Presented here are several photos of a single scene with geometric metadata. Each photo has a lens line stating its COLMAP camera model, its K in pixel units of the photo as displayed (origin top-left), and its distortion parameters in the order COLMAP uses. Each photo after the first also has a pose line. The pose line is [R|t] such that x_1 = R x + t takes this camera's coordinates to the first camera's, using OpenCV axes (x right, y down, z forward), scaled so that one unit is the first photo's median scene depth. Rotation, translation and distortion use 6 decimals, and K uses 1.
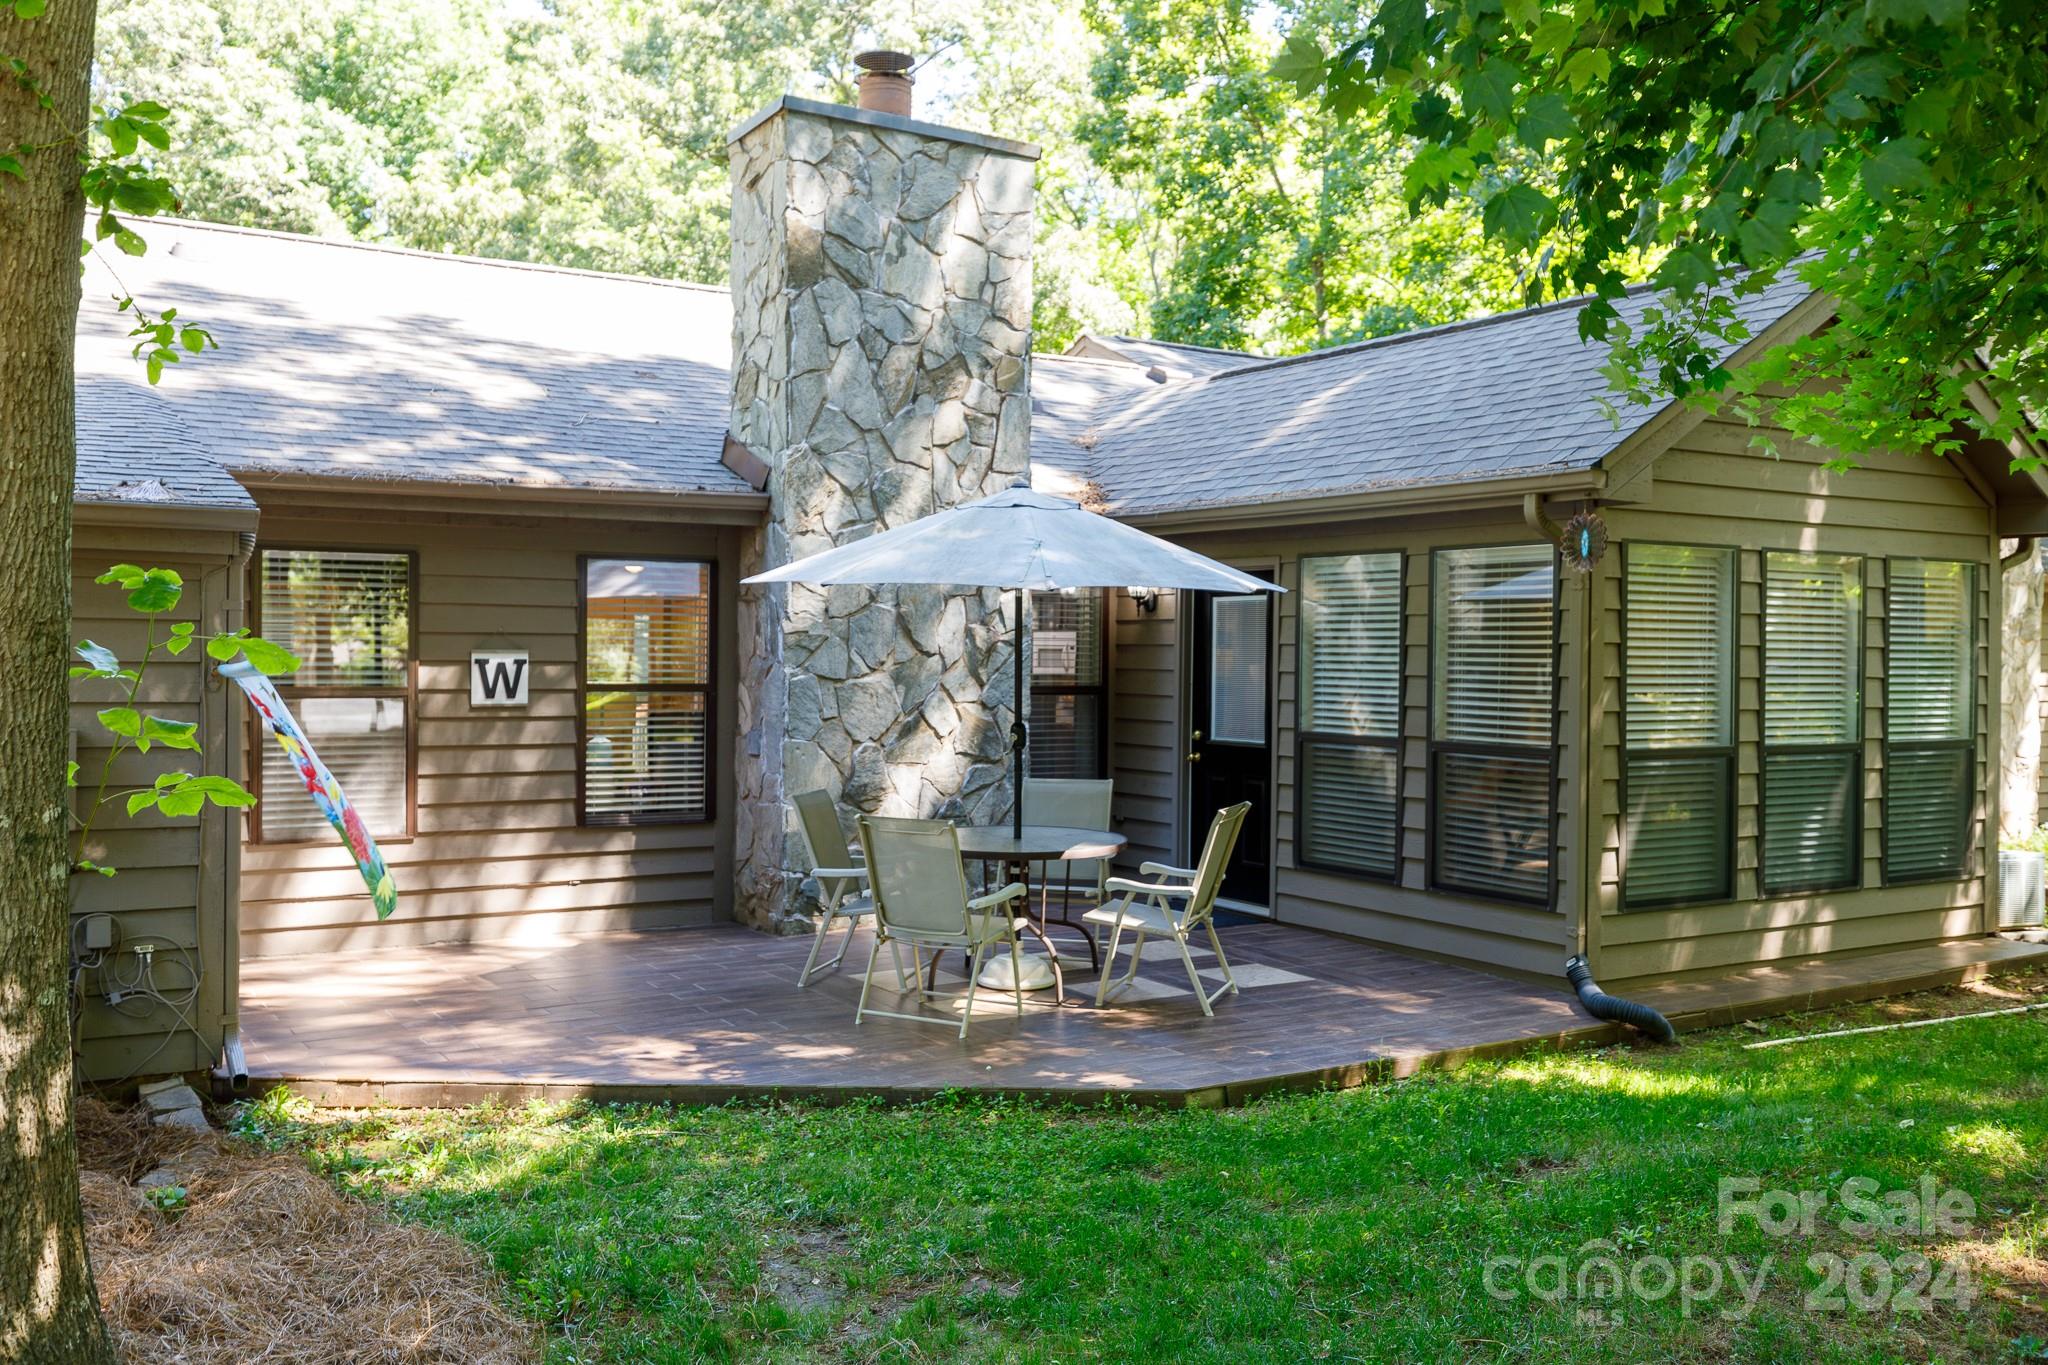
lens RADIAL K [[1823.9, 0, 1021.7], [0, 1823.9, 659.6], [0, 0, 1]] dist [0.007463, -0.001737]
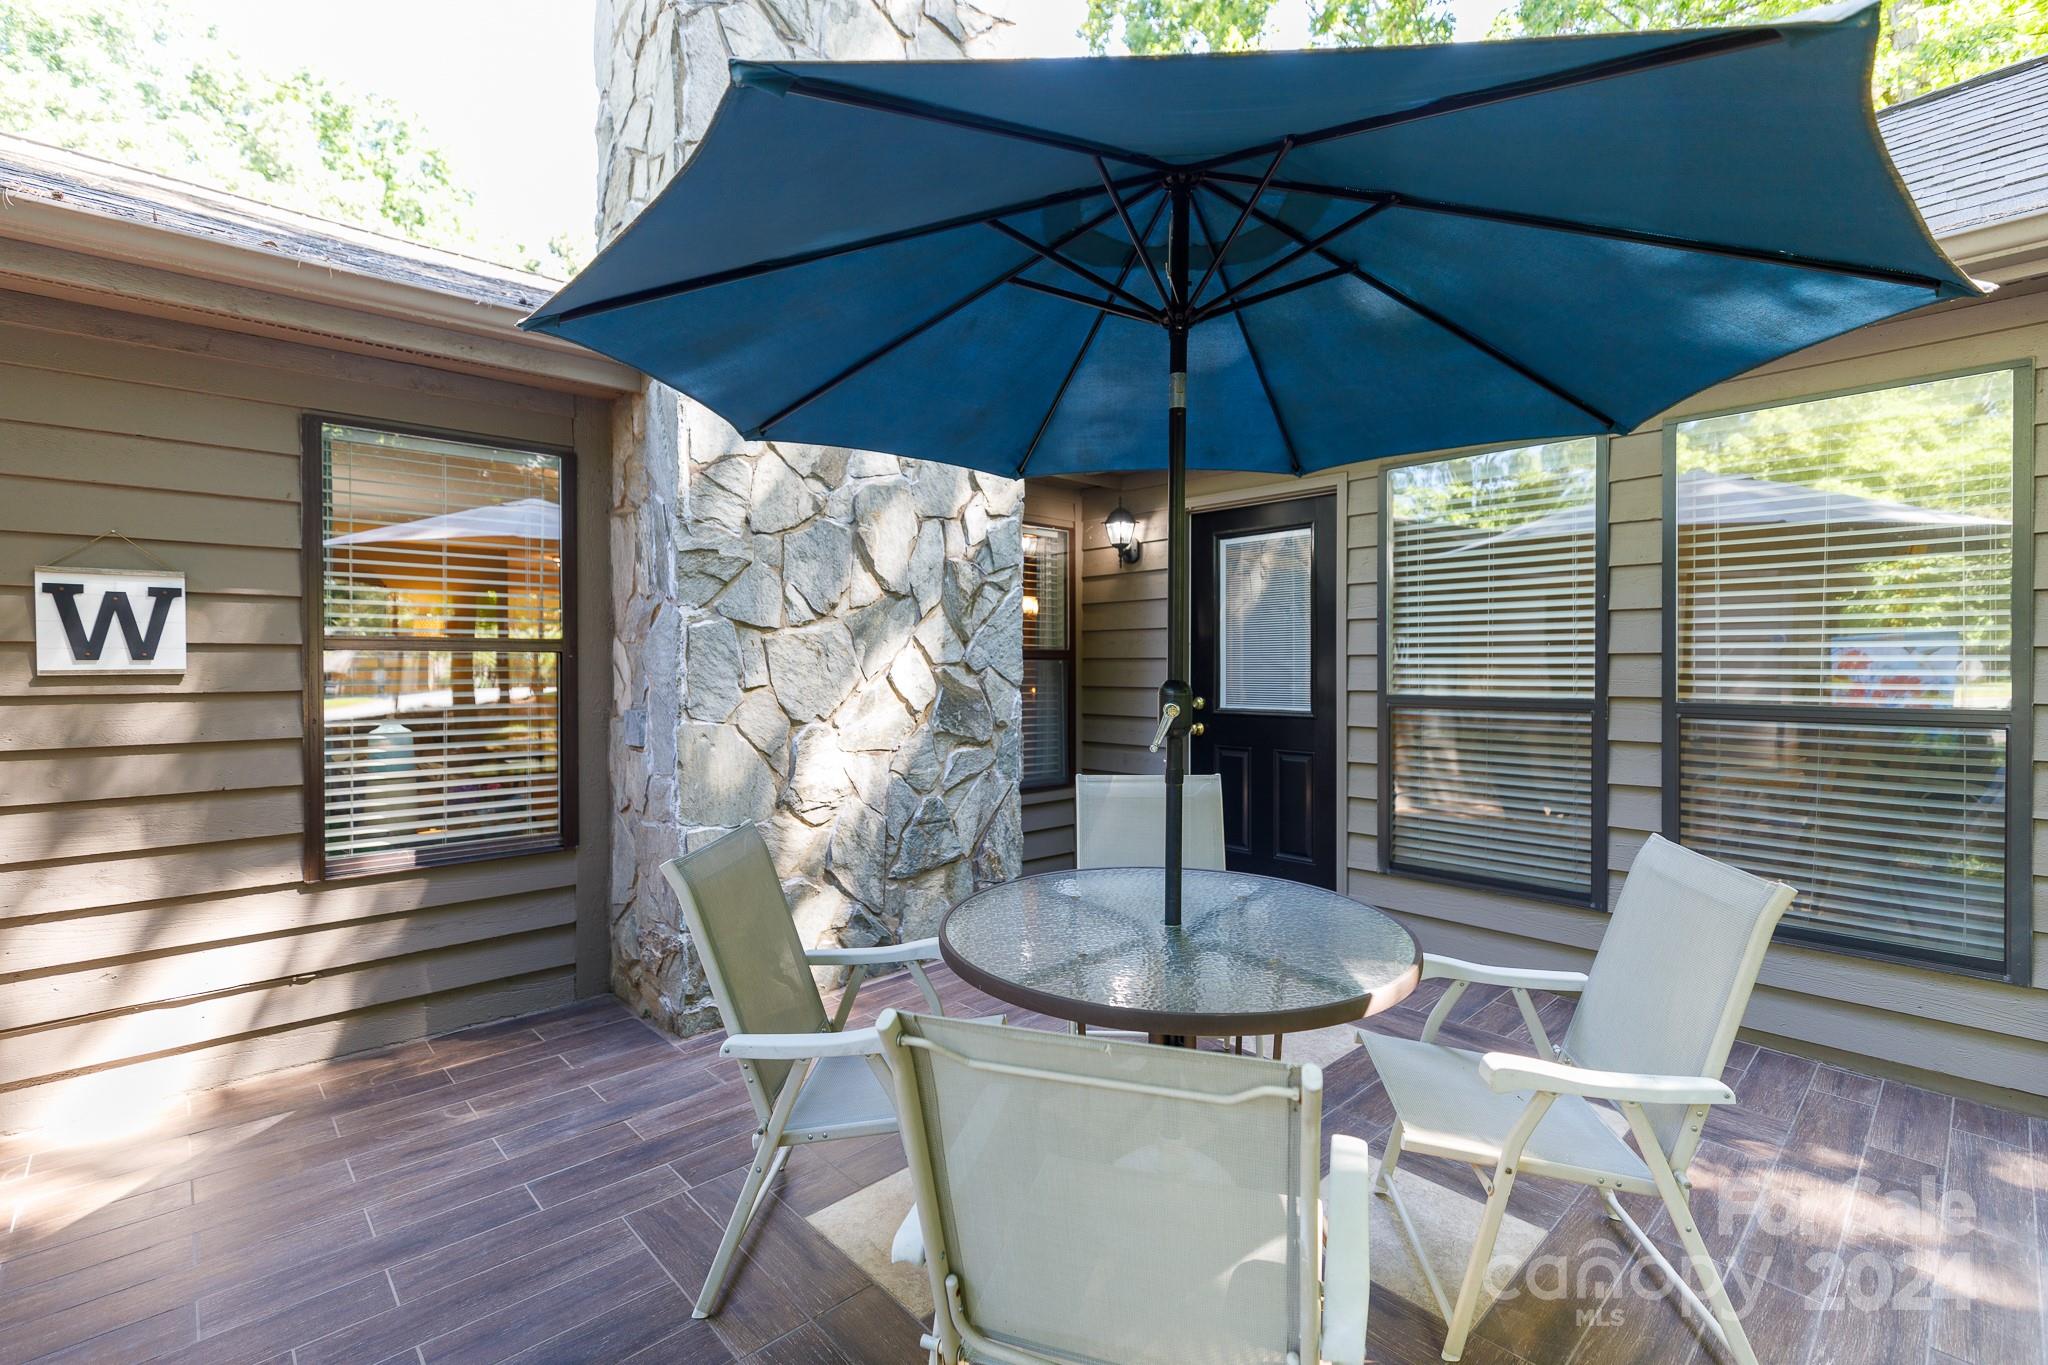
lens RADIAL K [[914.7, 0, 1023.2], [0, 914.7, 669.2], [0, 0, 1]] dist [0.008316, -0.001290]
pose [[0.982138, -0.013765, 0.187659, -0.073030], [0.013519, 0.999905, 0.002591, 0.026237], [-0.187677, -0.000008, 0.982231, 0.665682]]
